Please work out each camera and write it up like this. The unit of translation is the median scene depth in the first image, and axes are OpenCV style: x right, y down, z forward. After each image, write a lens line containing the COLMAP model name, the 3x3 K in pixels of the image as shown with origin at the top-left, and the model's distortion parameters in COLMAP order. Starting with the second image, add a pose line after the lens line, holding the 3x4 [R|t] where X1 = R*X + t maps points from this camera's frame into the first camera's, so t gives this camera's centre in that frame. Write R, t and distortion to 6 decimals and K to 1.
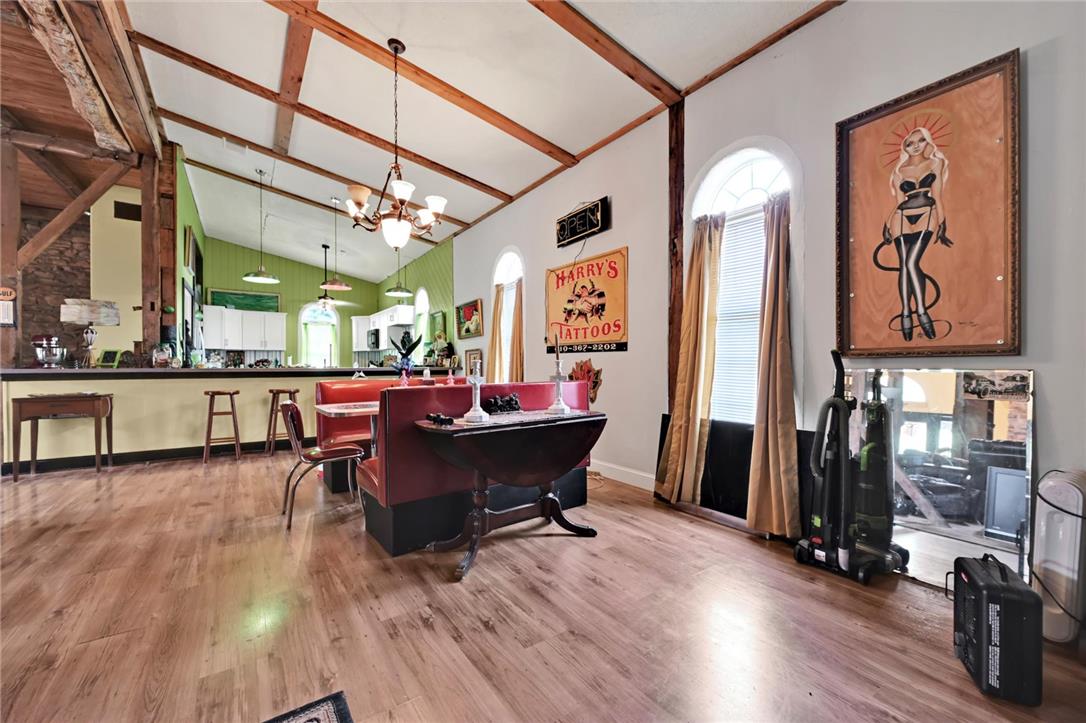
lens RADIAL K [[430.5, 0, 543.0], [0, 430.5, 369.6], [0, 0, 1]] dist [-0.000678, -0.000205]
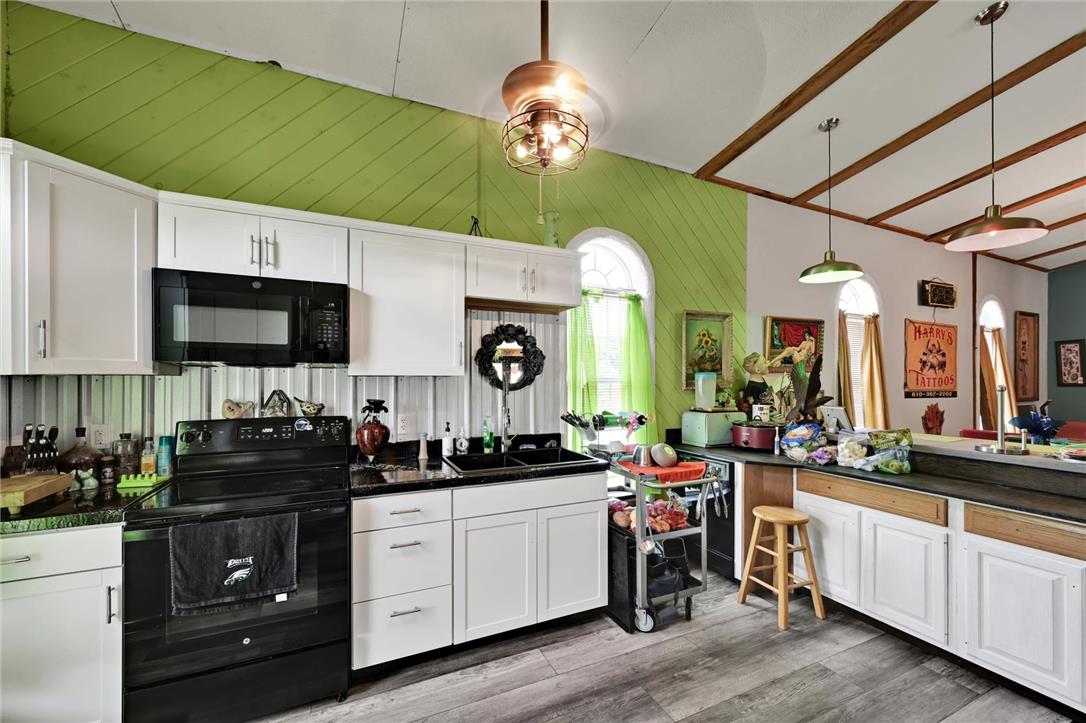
lens RADIAL K [[432.1, 0, 542.6], [0, 432.1, 376.4], [0, 0, 1]] dist [-0.001753, -0.000097]
pose [[0.174386, 0.003664, 0.984671, -1.203772], [0.001541, 0.999991, -0.003994, -0.089202], [-0.984676, 0.002214, 0.174379, 1.718226]]
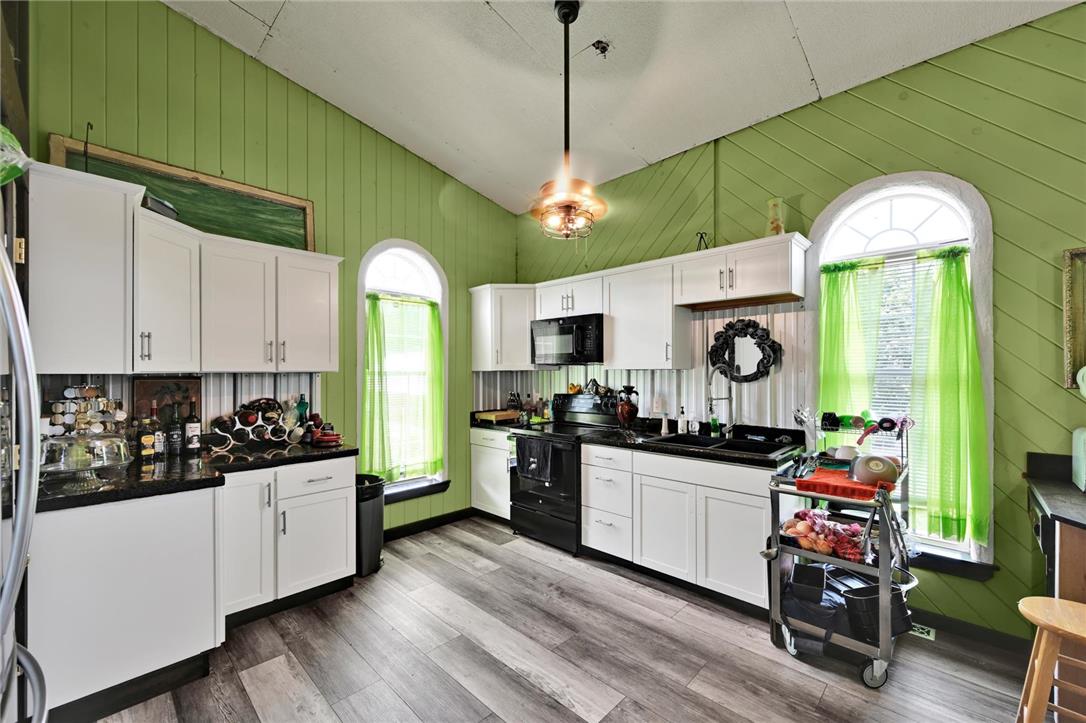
lens RADIAL K [[430.5, 0, 543.0], [0, 430.5, 369.6], [0, 0, 1]] dist [-0.000678, -0.000205]
pose [[0.979967, -0.003993, 0.199117, -1.034375], [0.005584, 0.999957, -0.007430, -0.087555], [-0.199079, 0.008393, 0.979947, 1.317141]]
